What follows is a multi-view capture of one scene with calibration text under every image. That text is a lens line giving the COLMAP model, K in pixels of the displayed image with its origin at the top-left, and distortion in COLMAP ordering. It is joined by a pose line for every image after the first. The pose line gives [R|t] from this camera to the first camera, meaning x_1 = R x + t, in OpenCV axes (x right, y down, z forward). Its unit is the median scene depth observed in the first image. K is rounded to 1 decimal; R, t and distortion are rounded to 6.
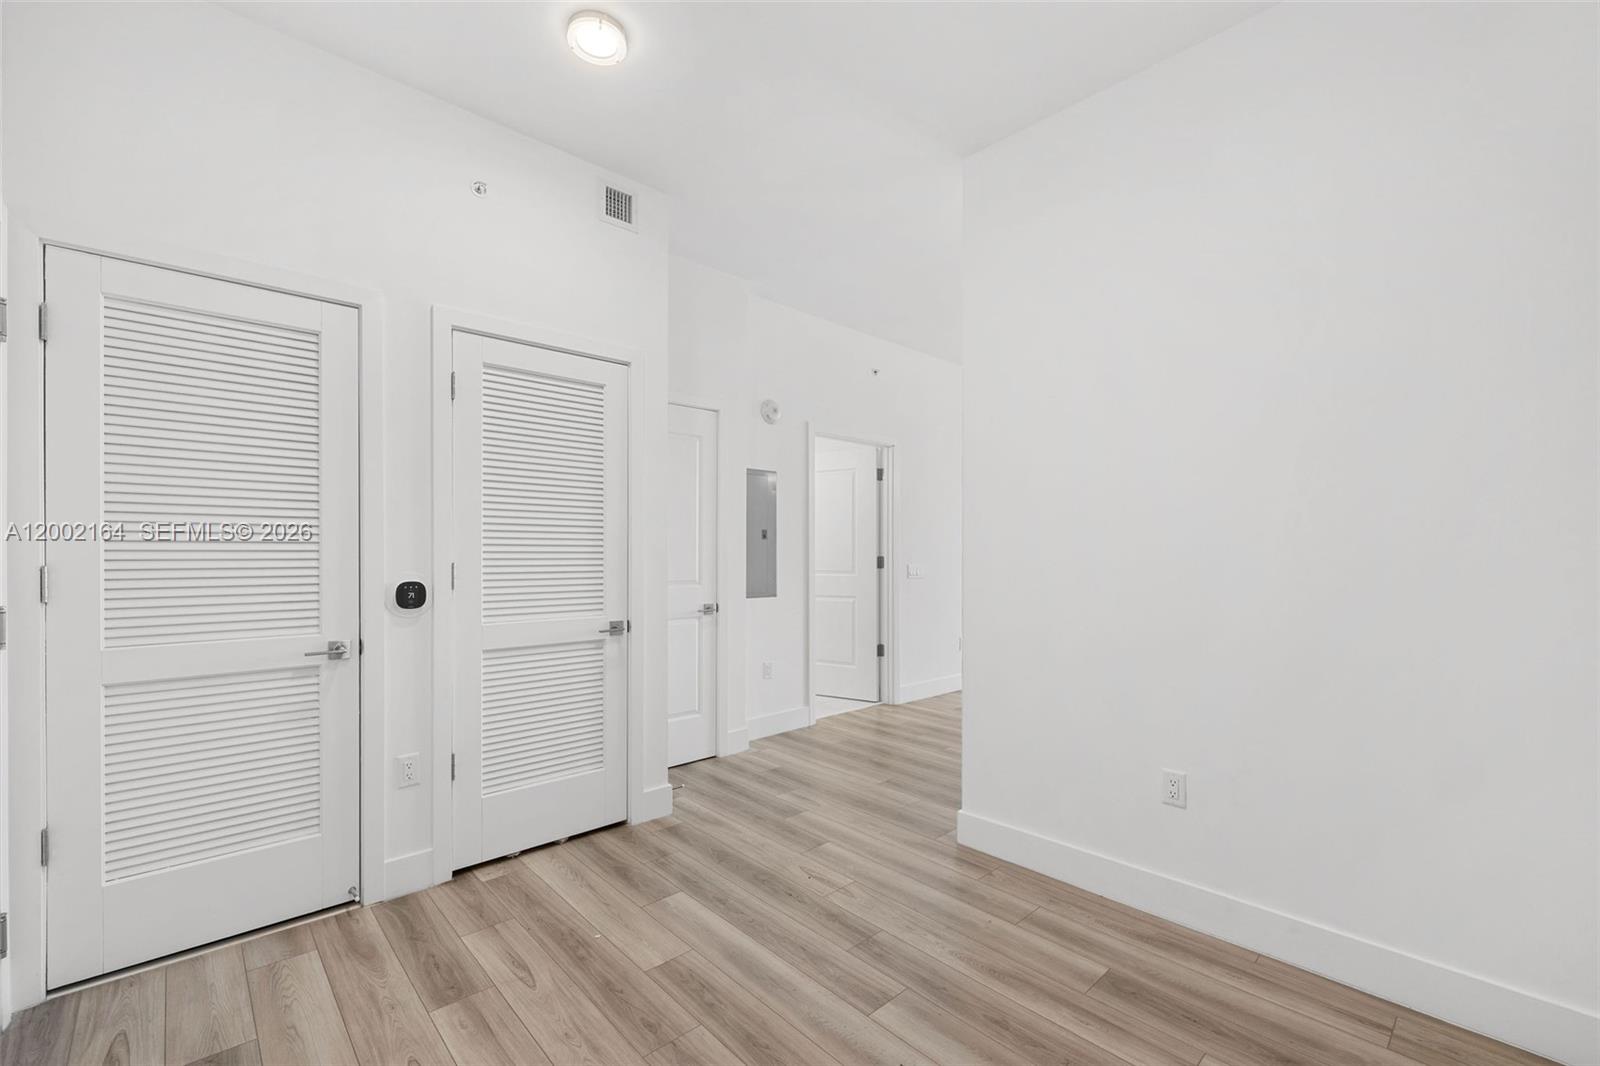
lens RADIAL K [[679.8, 0, 791.0], [0, 679.8, 552.9], [0, 0, 1]] dist [-0.001372, -0.000040]
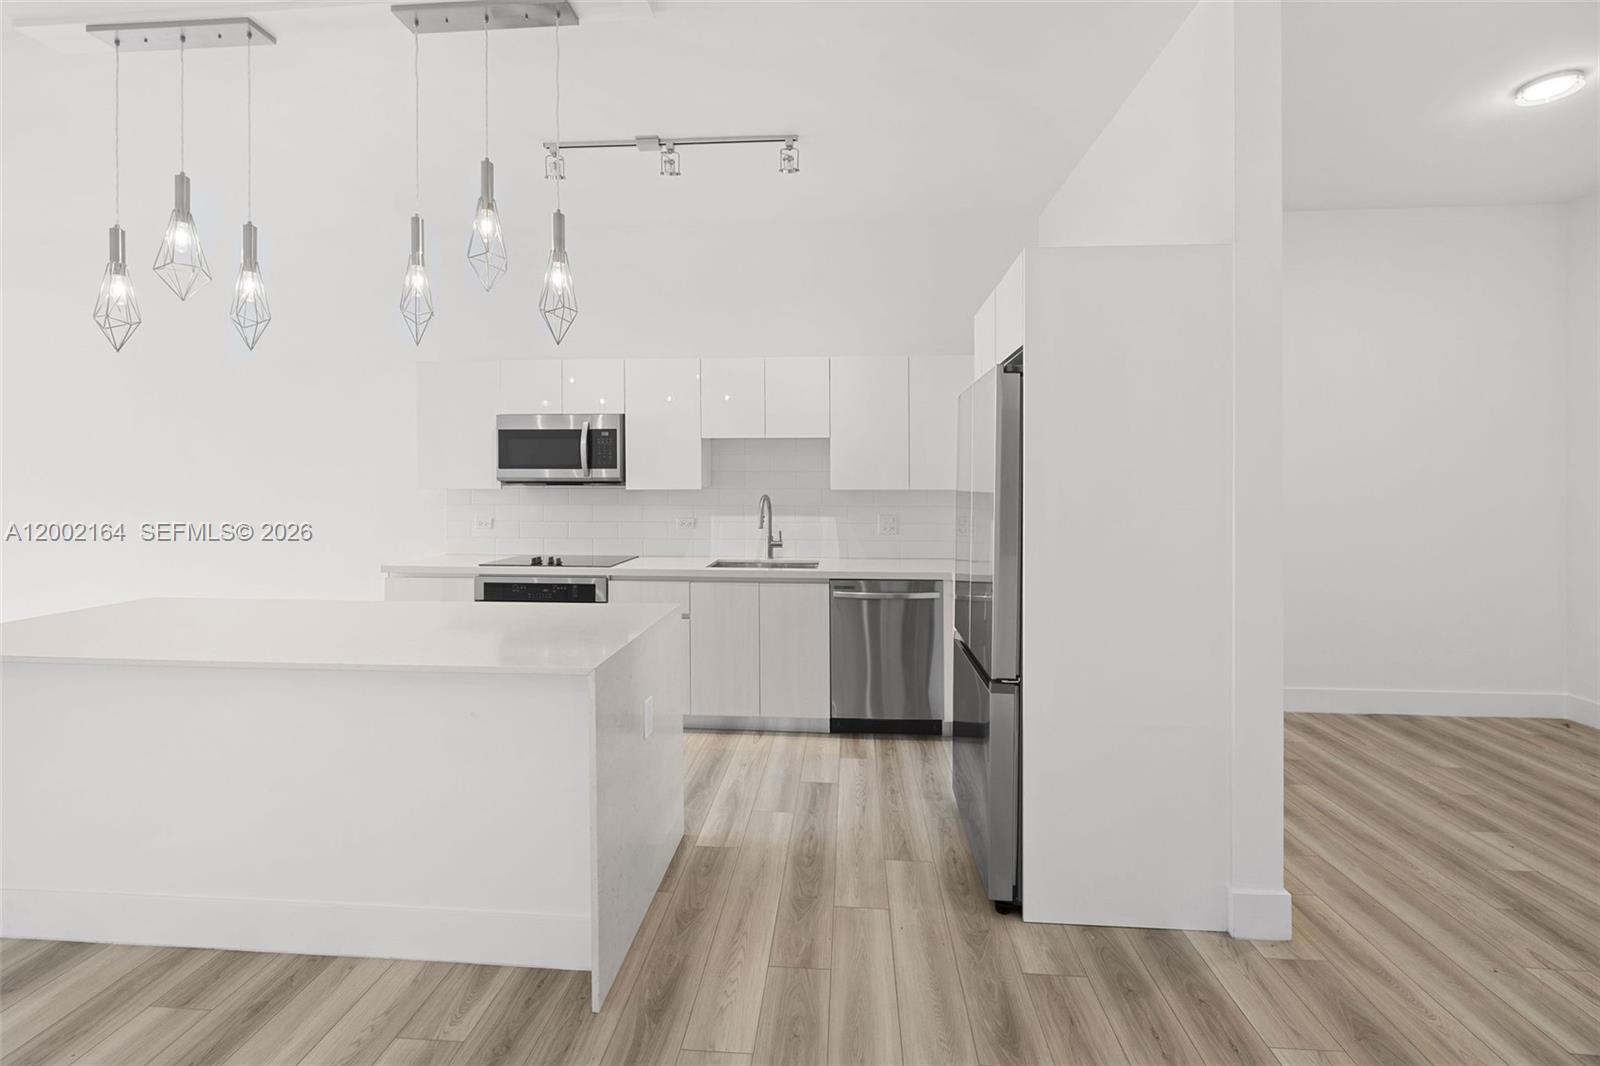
lens RADIAL K [[685.0, 0, 805.2], [0, 685.0, 480.8], [0, 0, 1]] dist [-0.001903, -0.000338]
pose [[-0.691750, 0.001640, 0.722135, 0.107639], [-0.000326, 0.999997, -0.002583, -0.042400], [-0.722137, -0.002022, -0.691747, 2.284316]]
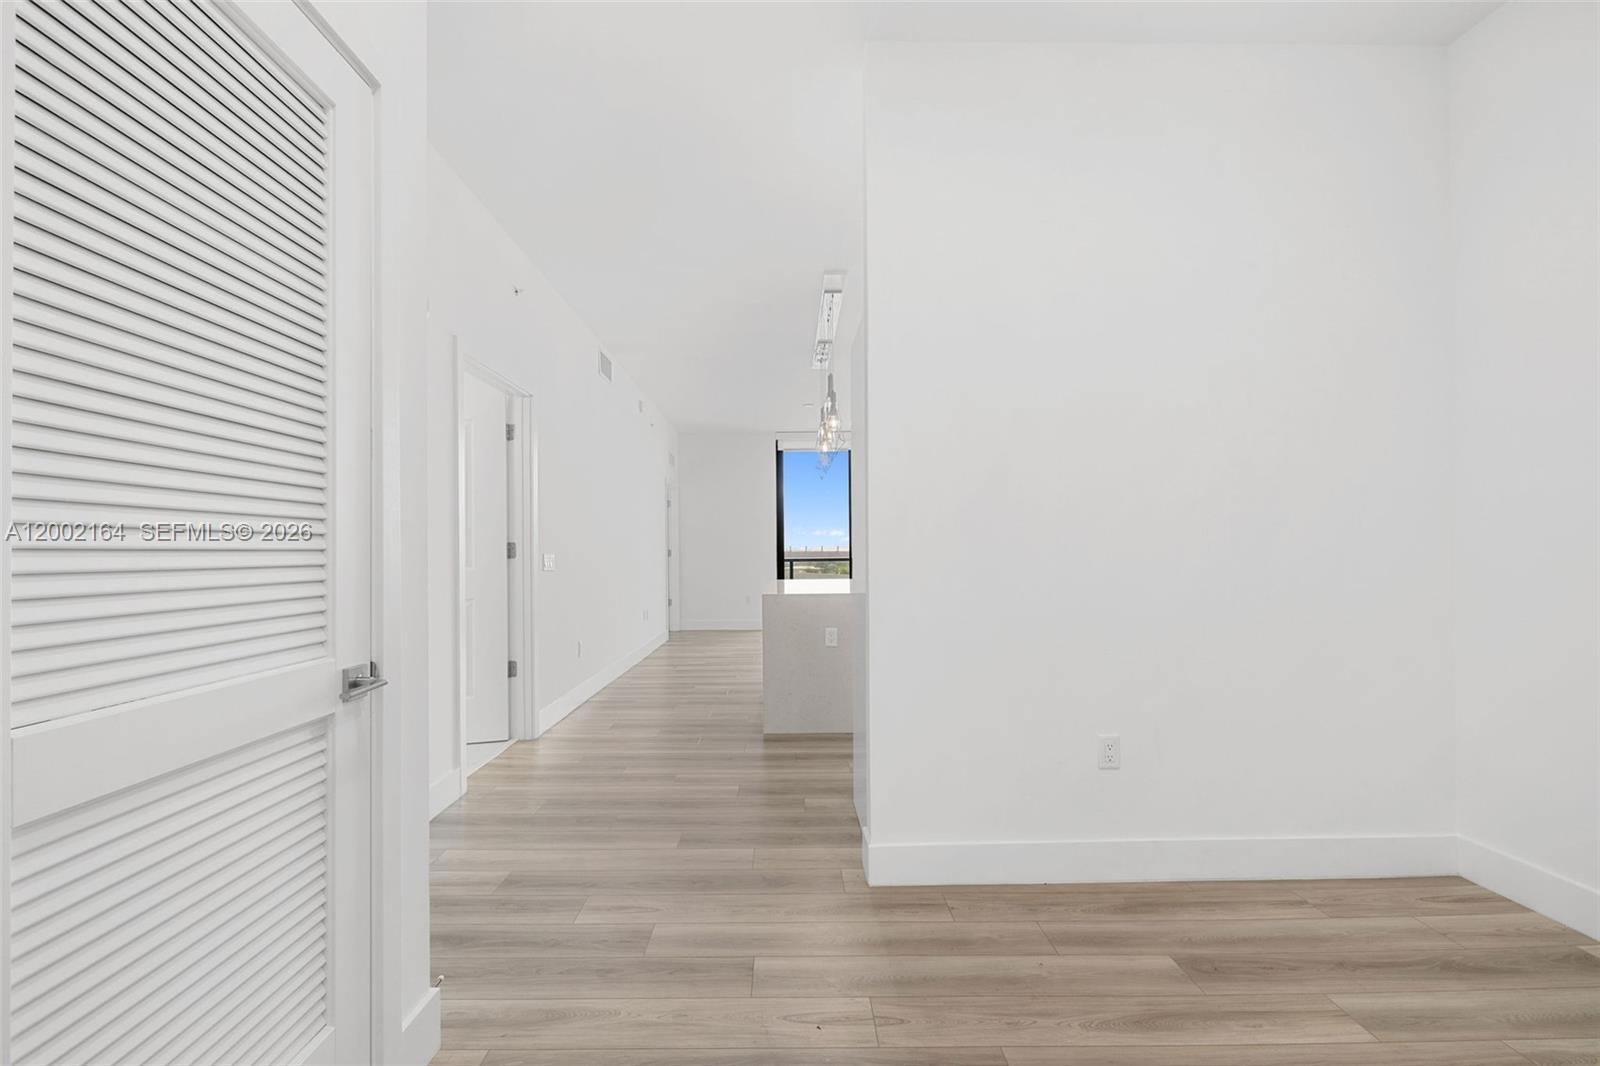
lens RADIAL K [[677.4, 0, 790.7], [0, 677.4, 550.7], [0, 0, 1]] dist [-0.001740, -0.000135]
pose [[0.664332, -0.004575, 0.747423, -0.512190], [0.006925, 0.999976, -0.000034, 0.038478], [-0.747405, 0.005199, 0.664348, 0.669801]]
